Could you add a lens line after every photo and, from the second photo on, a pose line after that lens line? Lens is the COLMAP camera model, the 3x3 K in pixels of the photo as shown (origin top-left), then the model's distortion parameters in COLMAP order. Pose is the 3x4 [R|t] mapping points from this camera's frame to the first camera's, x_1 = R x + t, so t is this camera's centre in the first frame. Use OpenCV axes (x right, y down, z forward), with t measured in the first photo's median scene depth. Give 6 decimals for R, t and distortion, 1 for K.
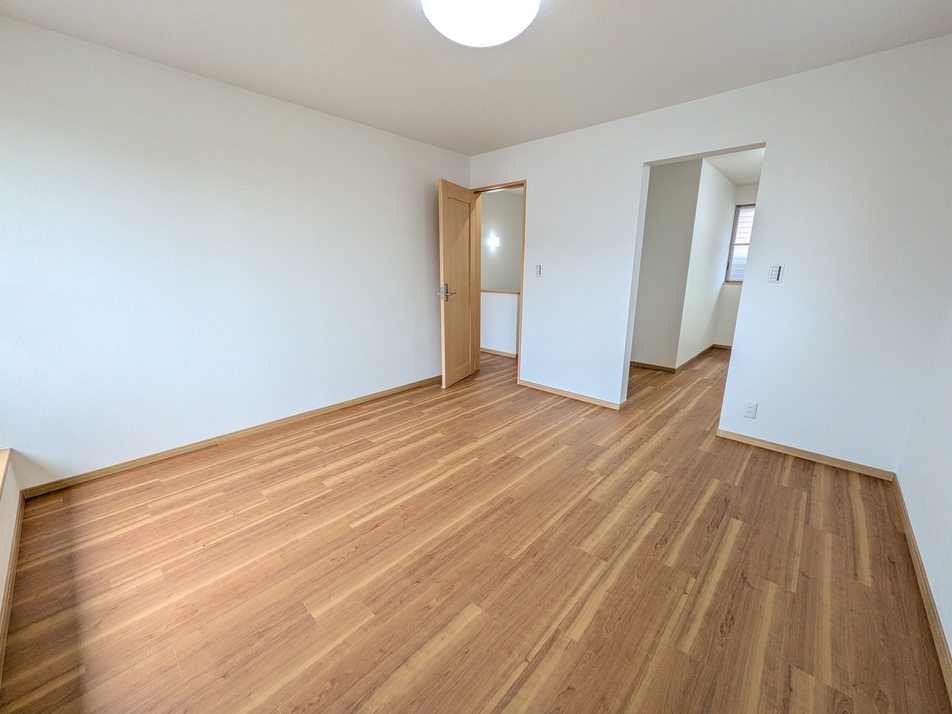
lens RADIAL K [[378.0, 0, 472.8], [0, 378.0, 354.7], [0, 0, 1]] dist [-0.001992, 0.000480]
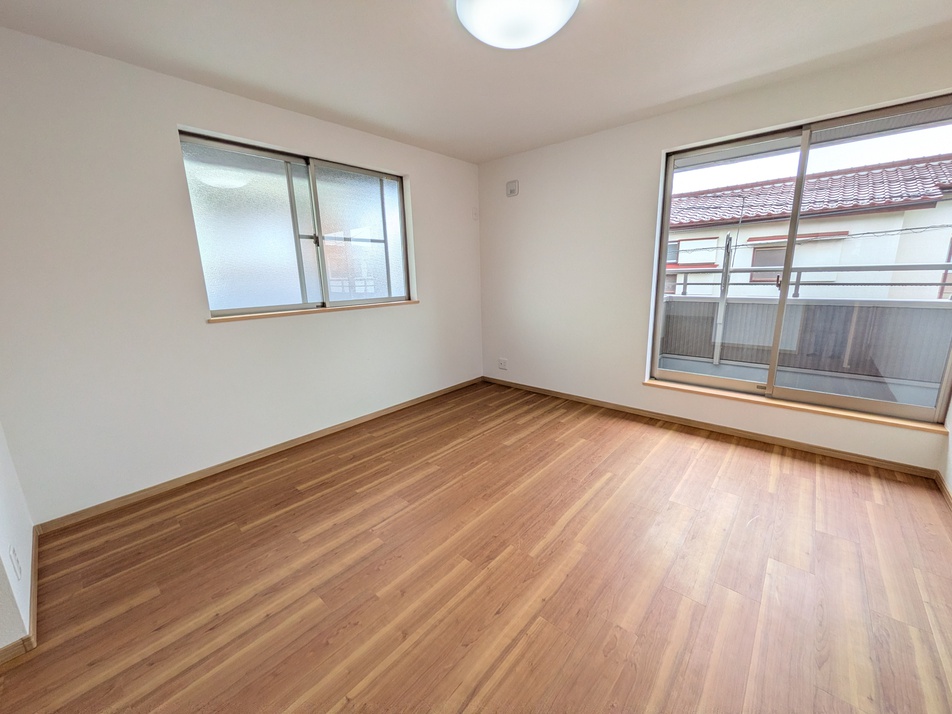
lens RADIAL K [[378.0, 0, 477.7], [0, 378.0, 357.3], [0, 0, 1]] dist [-0.001992, 0.000480]
pose [[-0.999143, 0.028705, -0.029814, 0.146017], [0.012976, 0.901331, 0.432937, -0.427922], [0.039300, 0.432179, -0.900931, 1.824782]]
